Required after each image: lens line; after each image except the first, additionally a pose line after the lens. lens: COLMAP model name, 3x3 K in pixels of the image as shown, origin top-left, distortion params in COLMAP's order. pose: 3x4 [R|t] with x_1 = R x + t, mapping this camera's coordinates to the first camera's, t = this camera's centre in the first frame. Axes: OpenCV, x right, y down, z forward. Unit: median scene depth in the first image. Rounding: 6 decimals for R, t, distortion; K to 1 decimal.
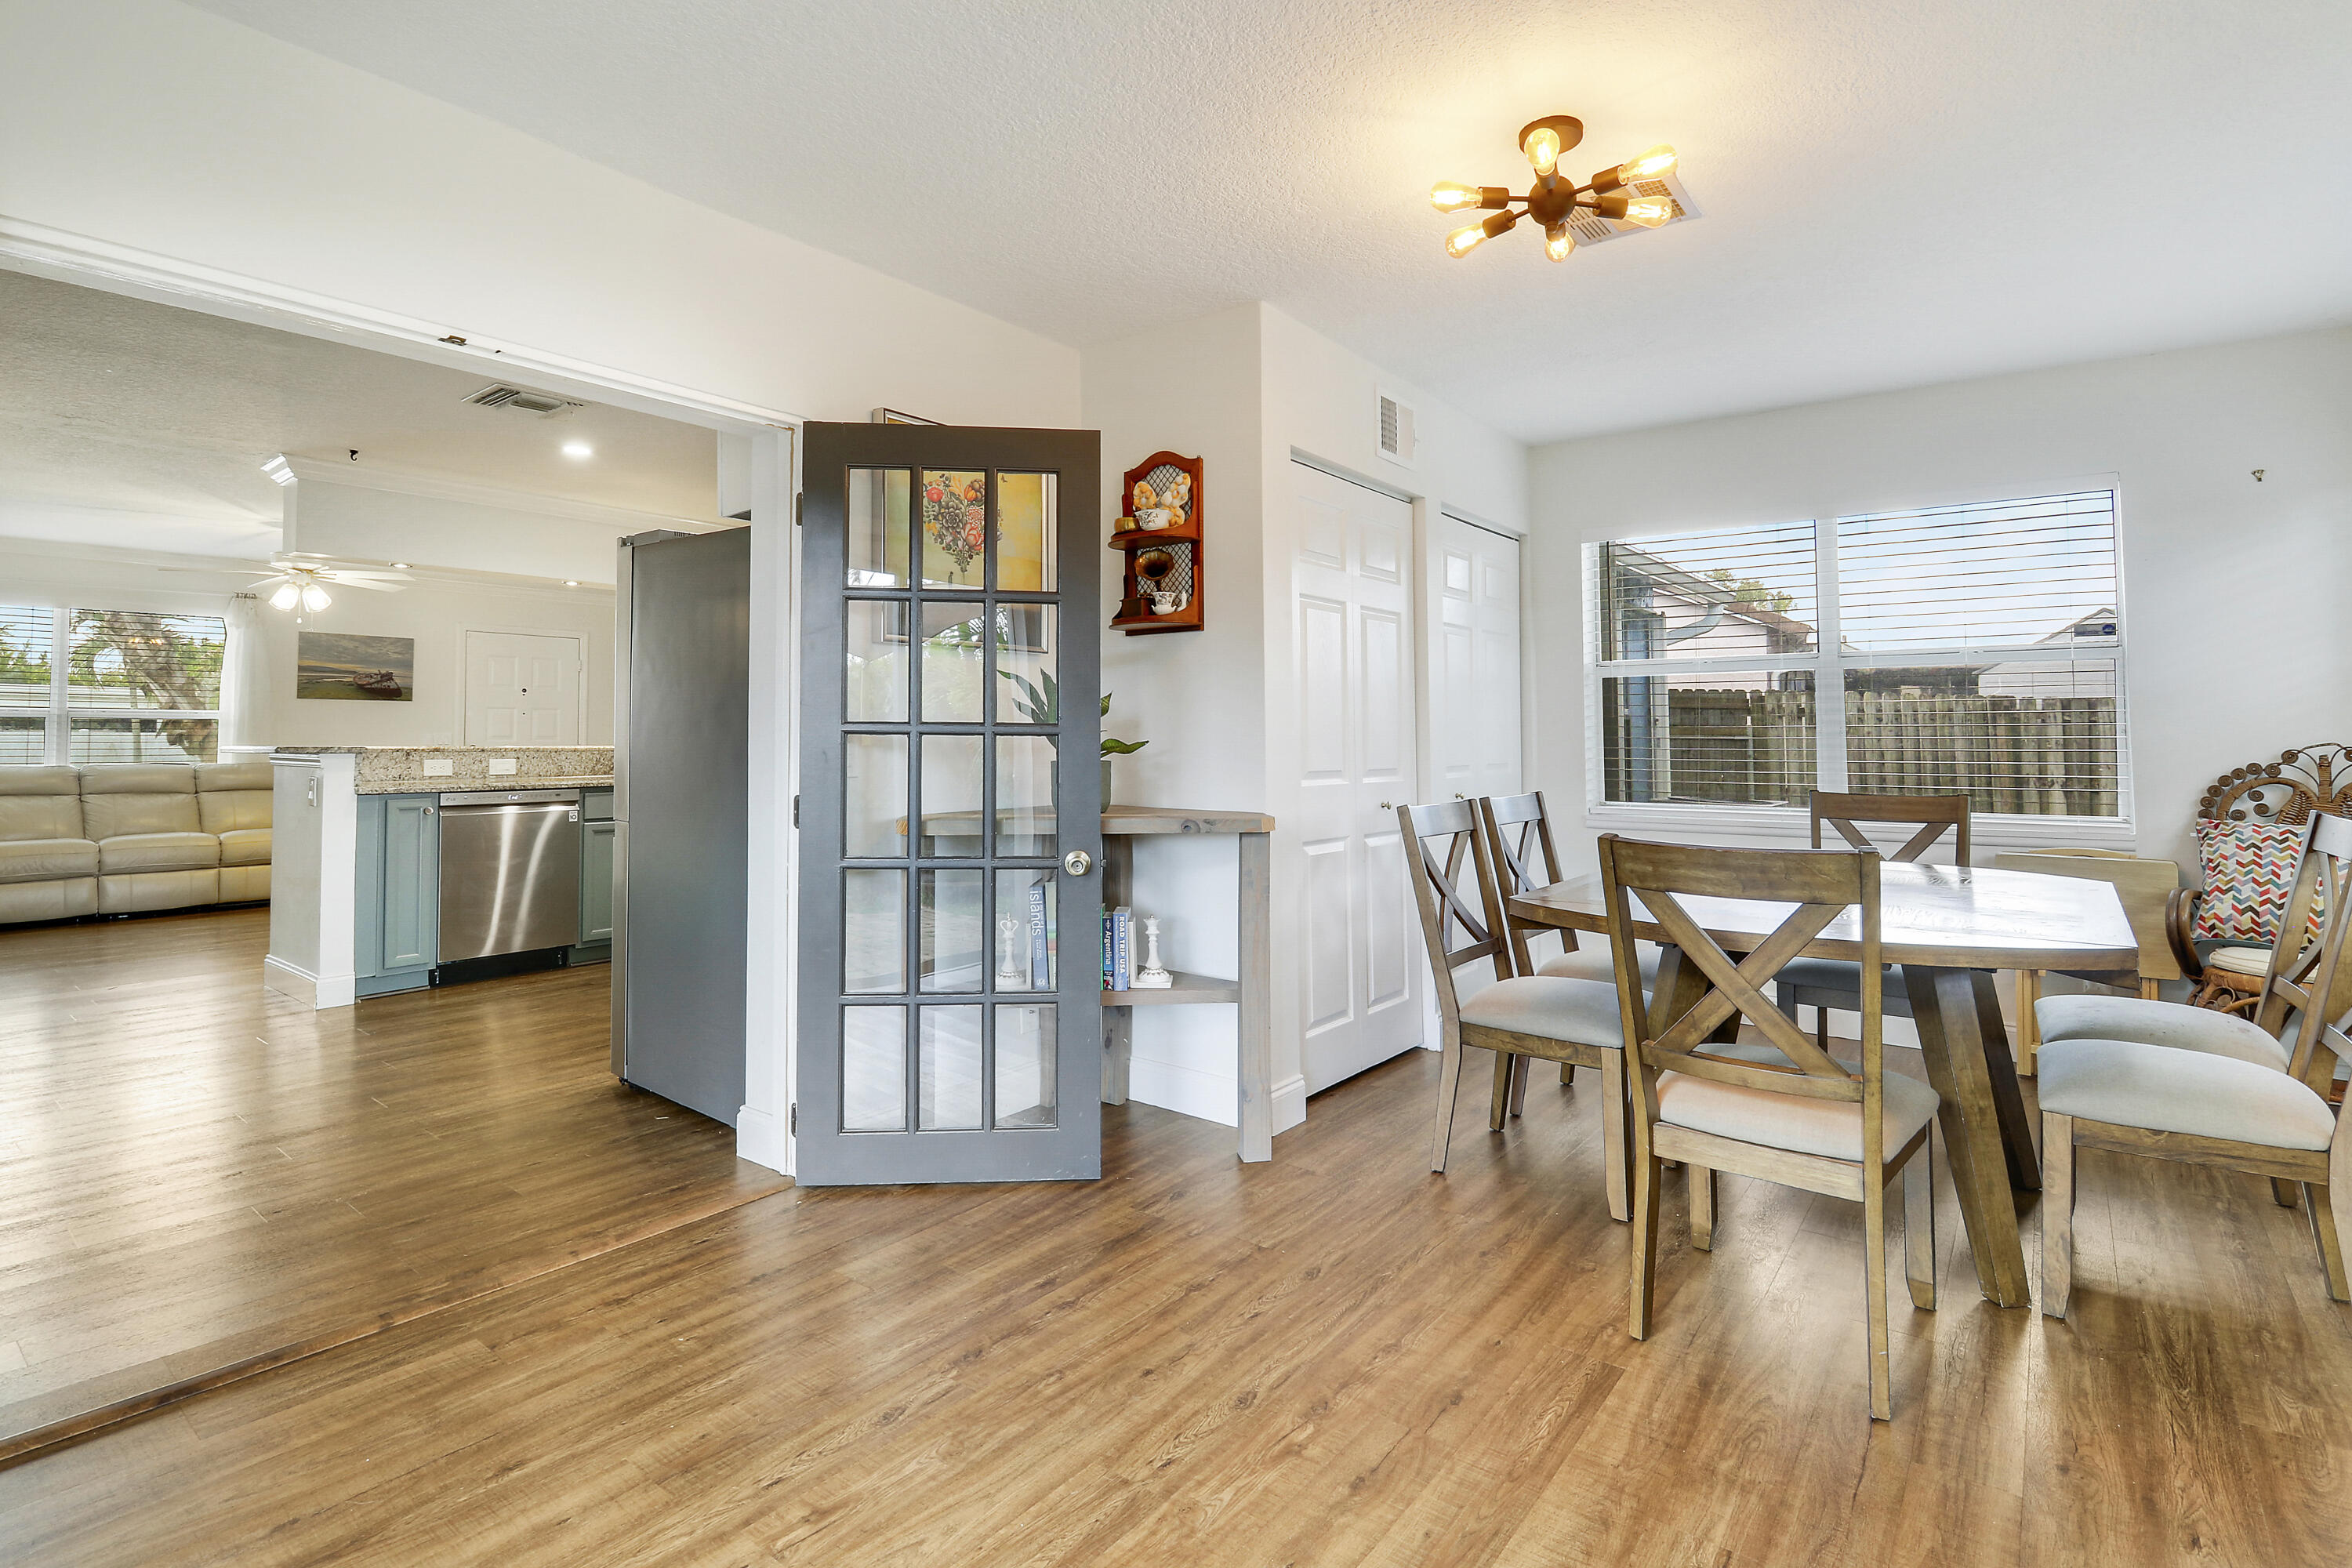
lens RADIAL K [[1112.6, 0, 1155.0], [0, 1112.6, 712.7], [0, 0, 1]] dist [-0.000276, -0.008857]
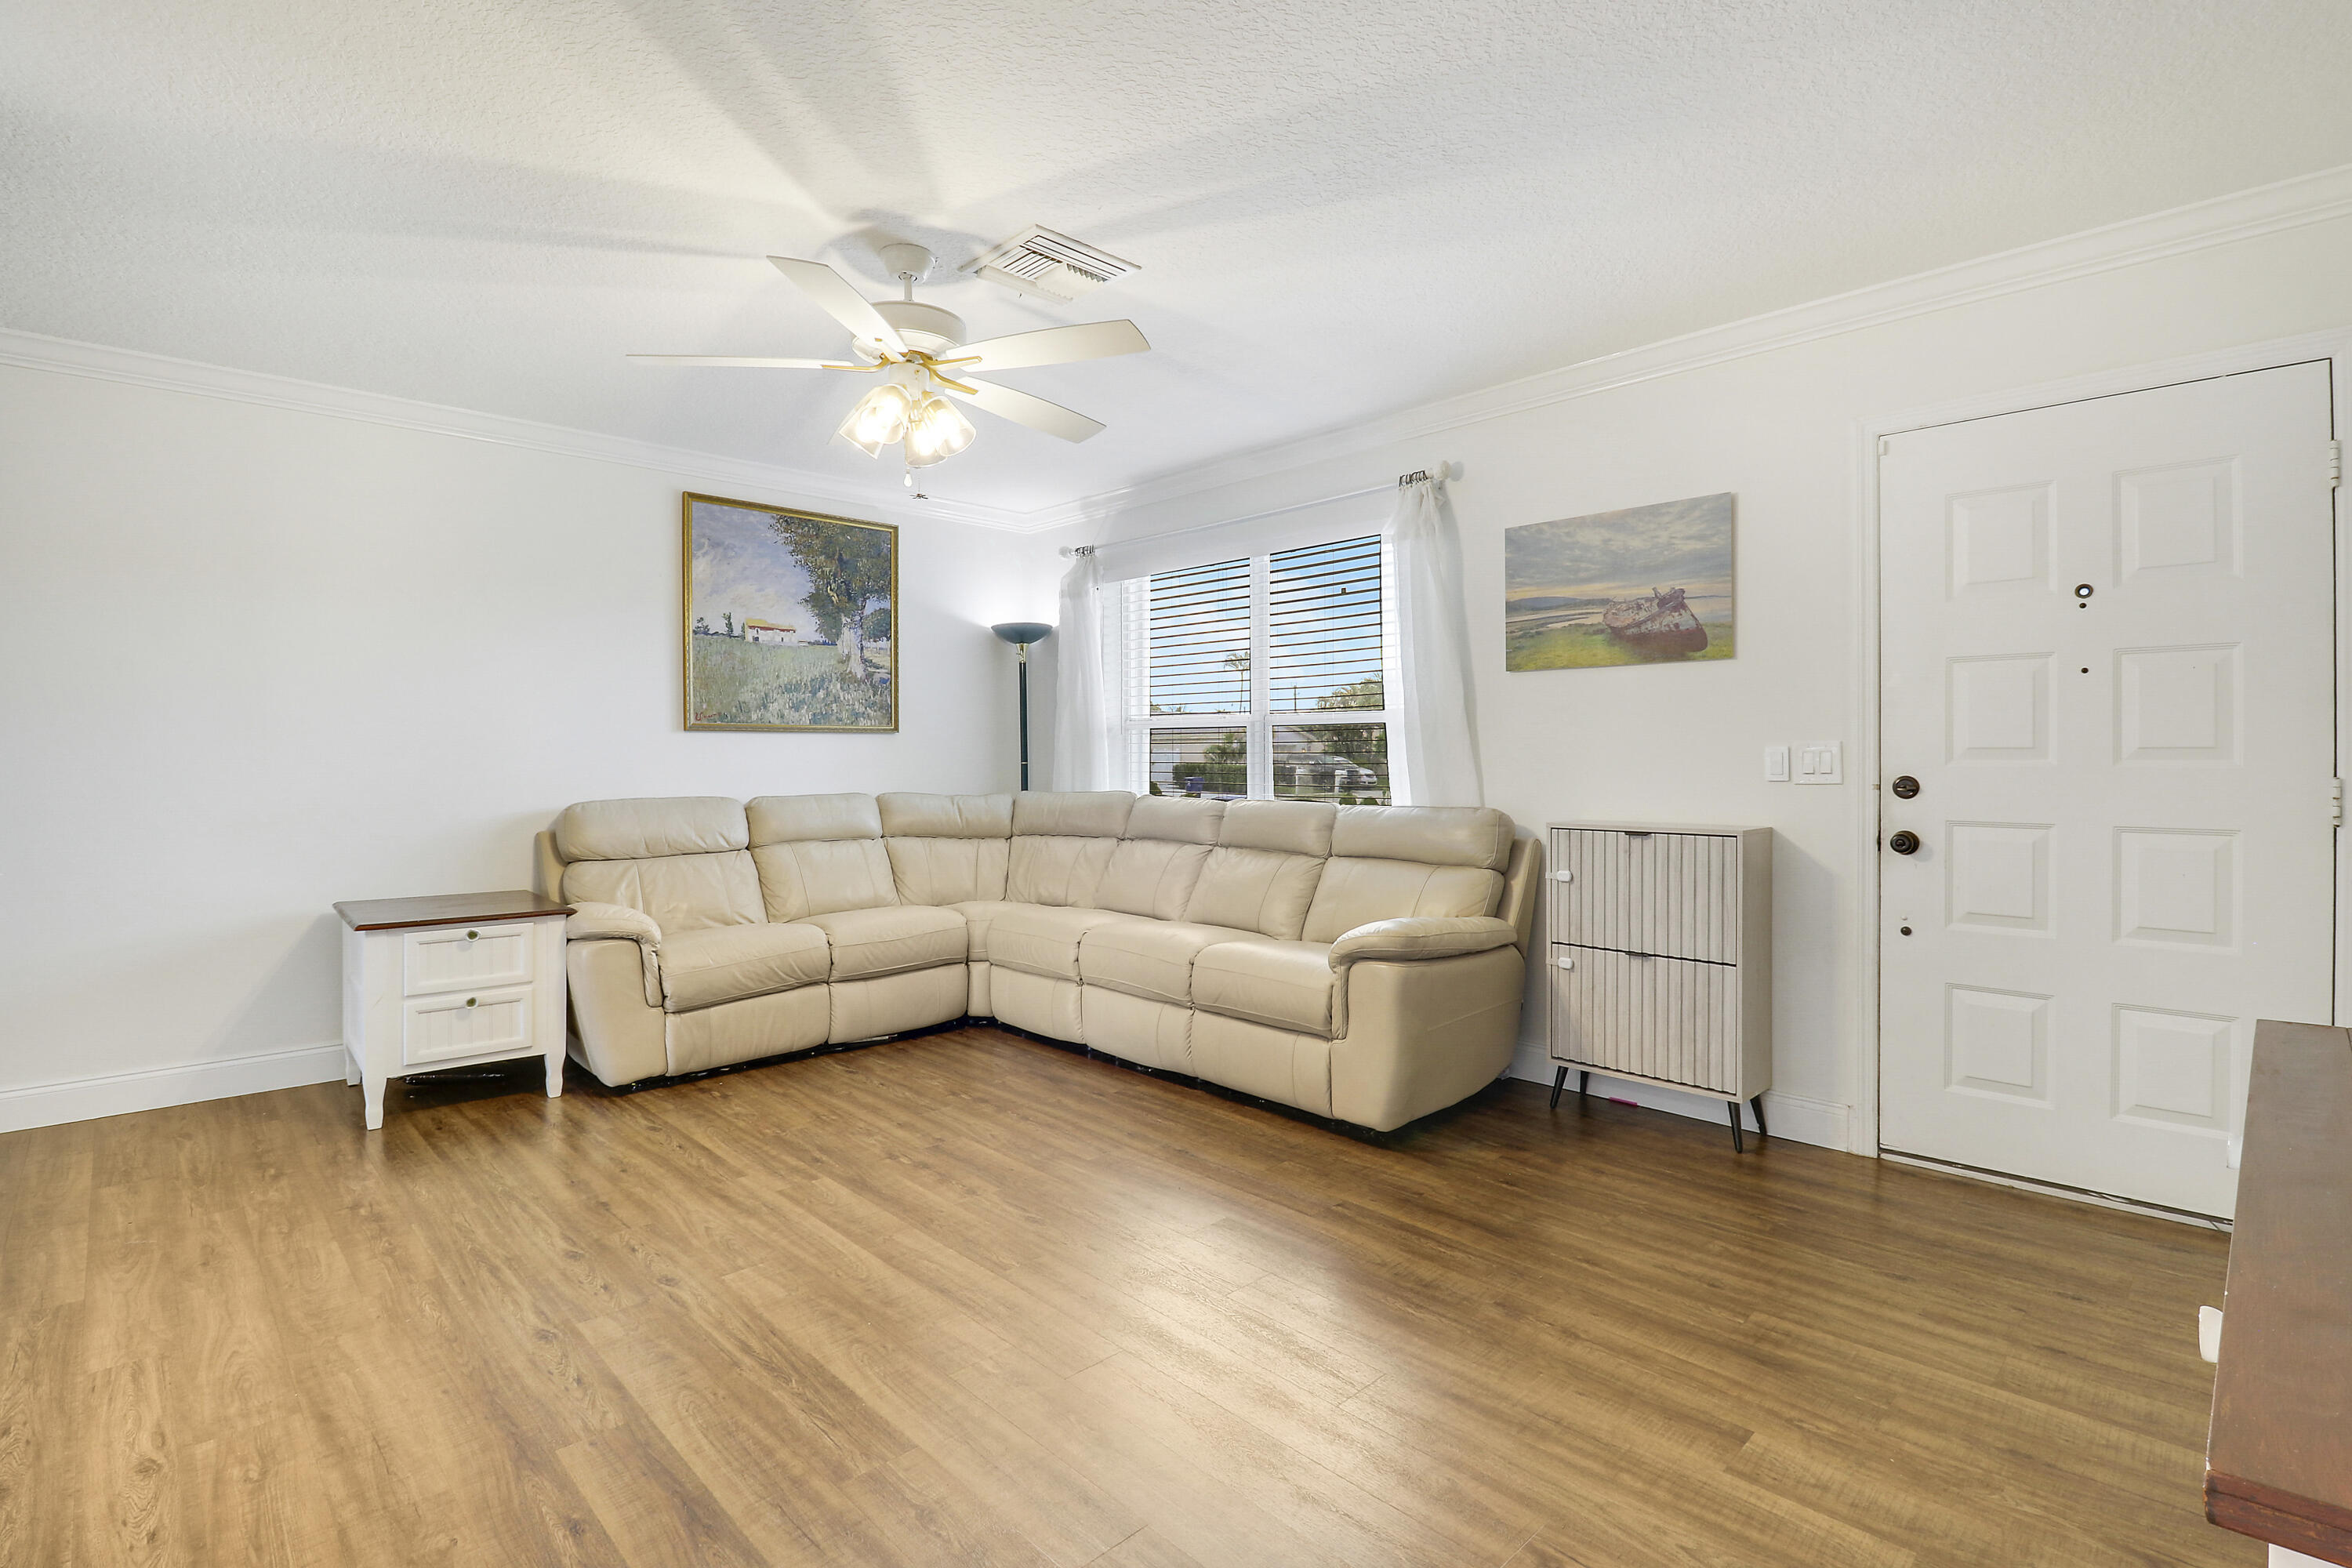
lens RADIAL K [[1112.6, 0, 1218.0], [0, 1112.6, 762.9], [0, 0, 1]] dist [-0.000276, -0.008857]
pose [[-0.109108, 0.004710, -0.994019, -0.334578], [0.030964, 0.999520, 0.001338, 0.024631], [0.993548, -0.030633, -0.109202, 1.071714]]
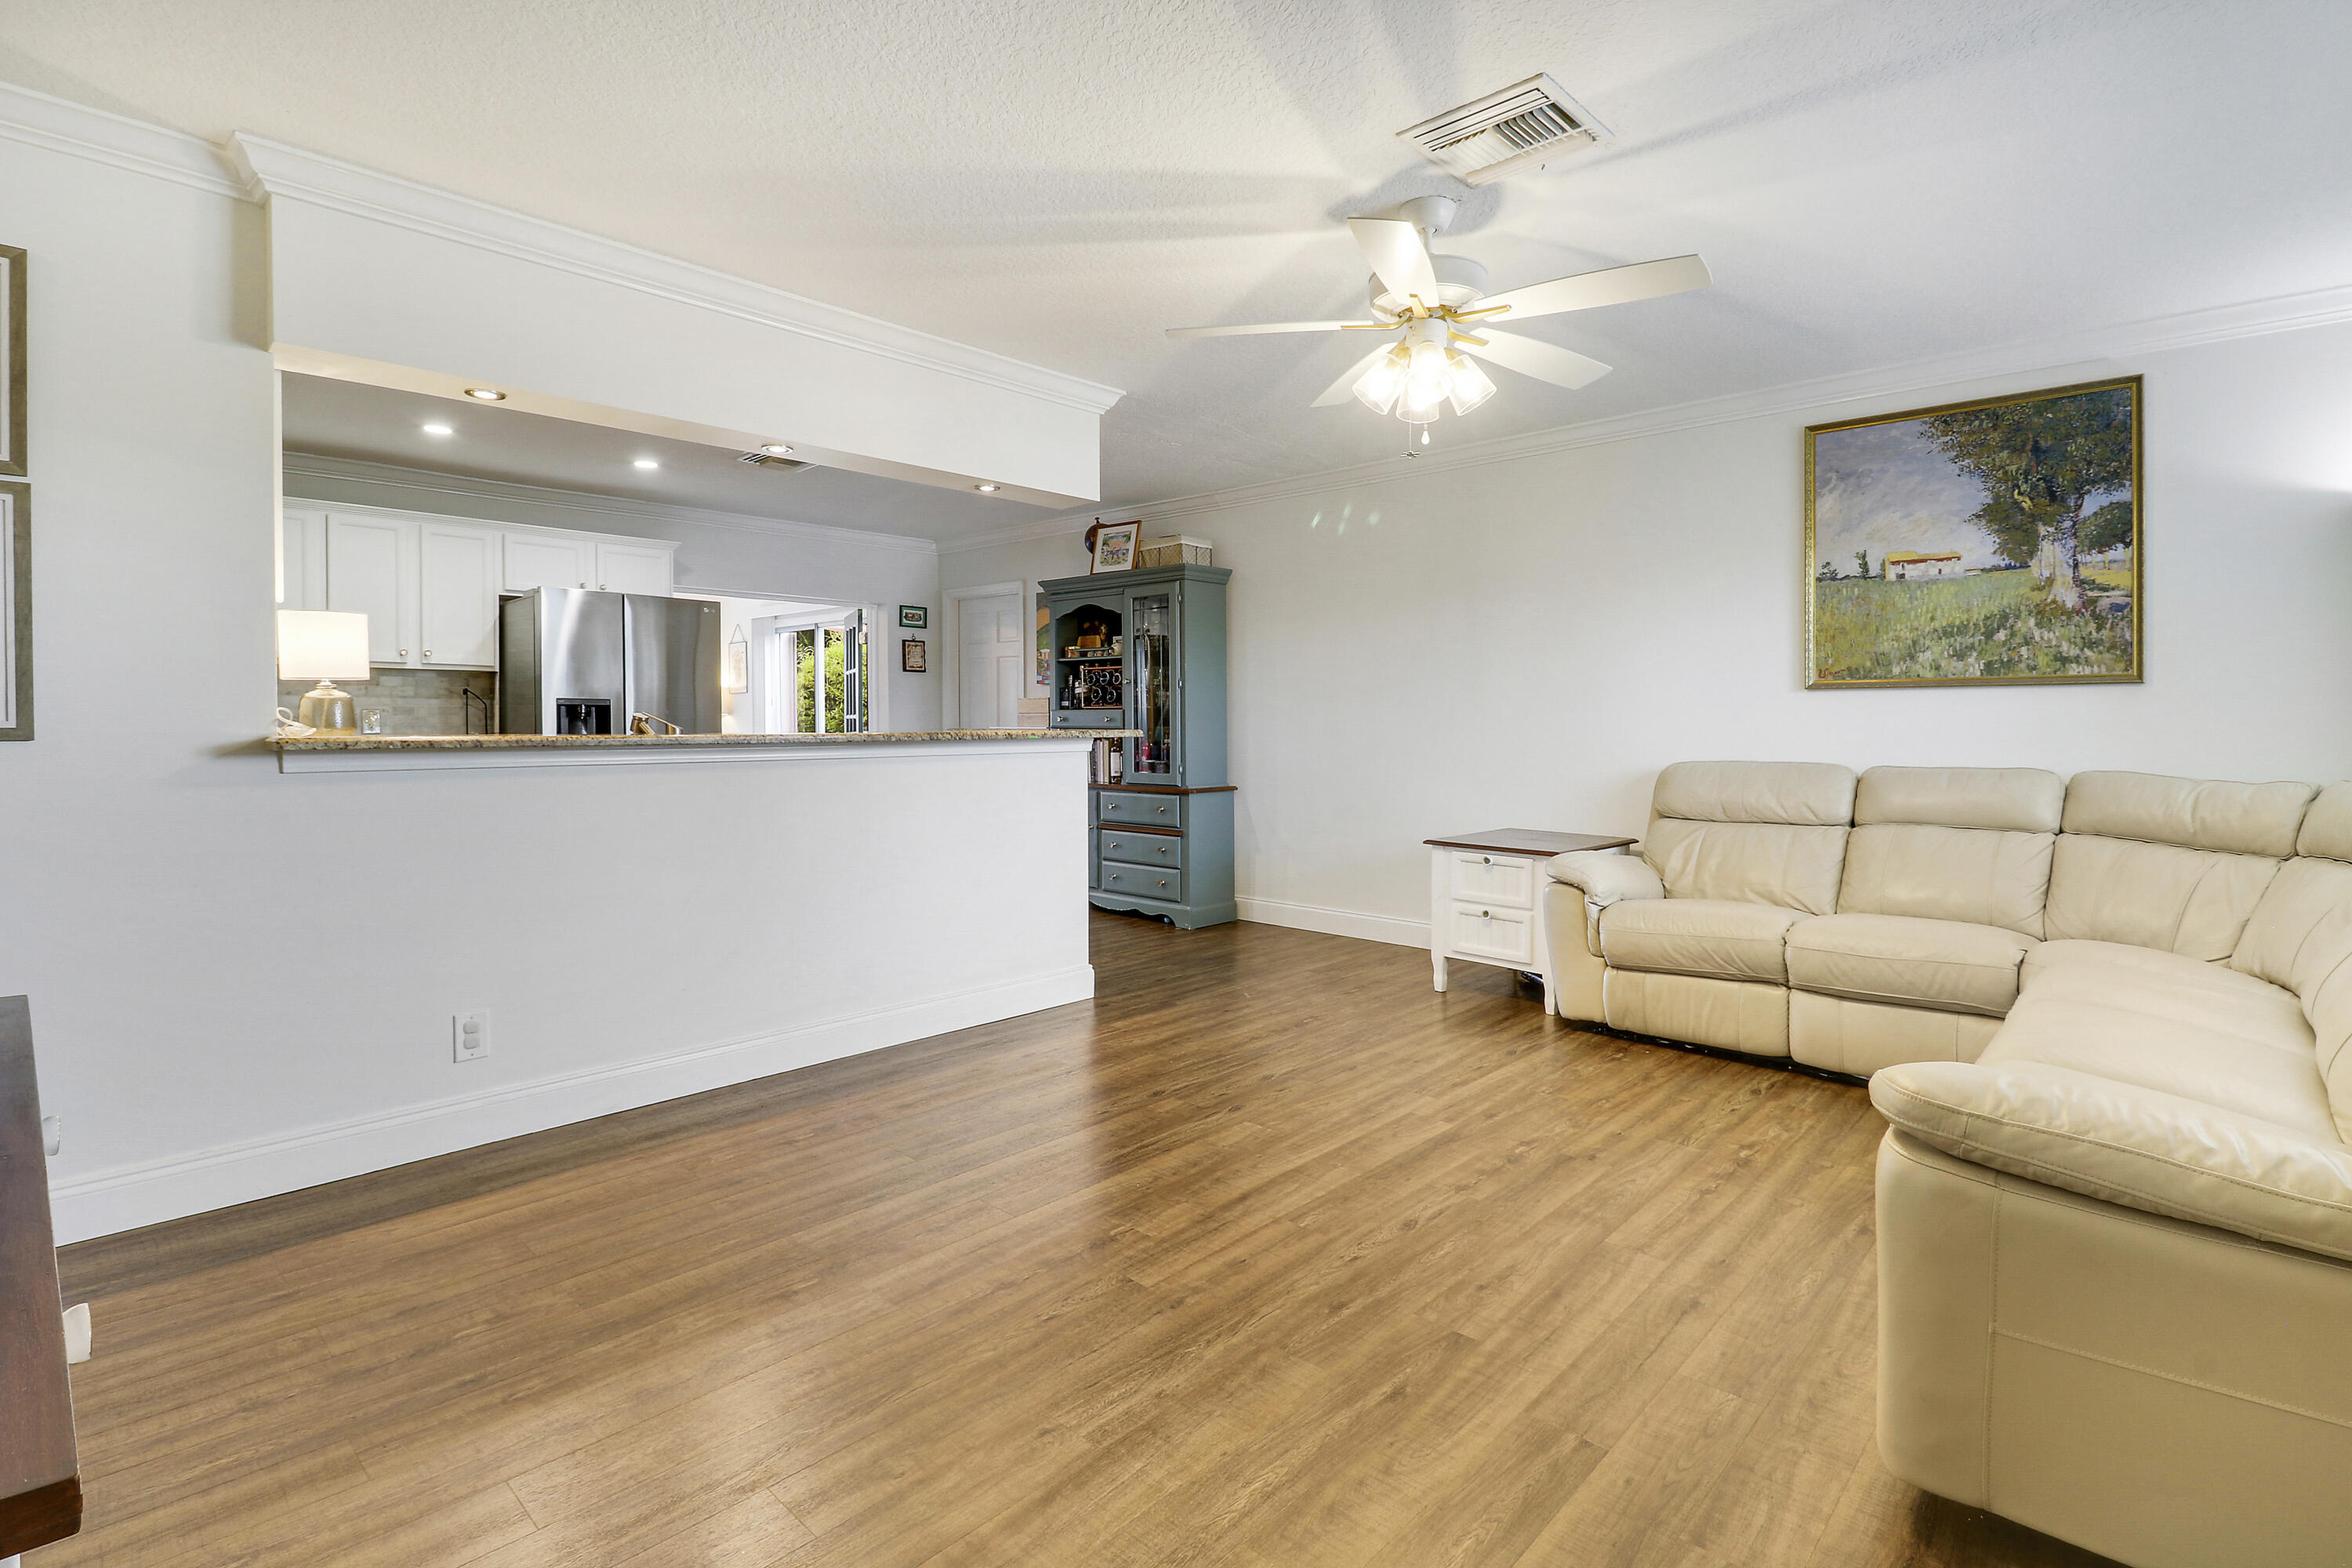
lens RADIAL K [[1142.1, 0, 1165.0], [0, 1142.1, 739.7], [0, 0, 1]] dist [0.013291, -0.001212]
pose [[-0.996073, -0.006002, 0.088338, -0.656881], [-0.006757, 0.999943, -0.008251, 0.031034], [-0.088283, -0.008815, -0.996056, 1.326948]]
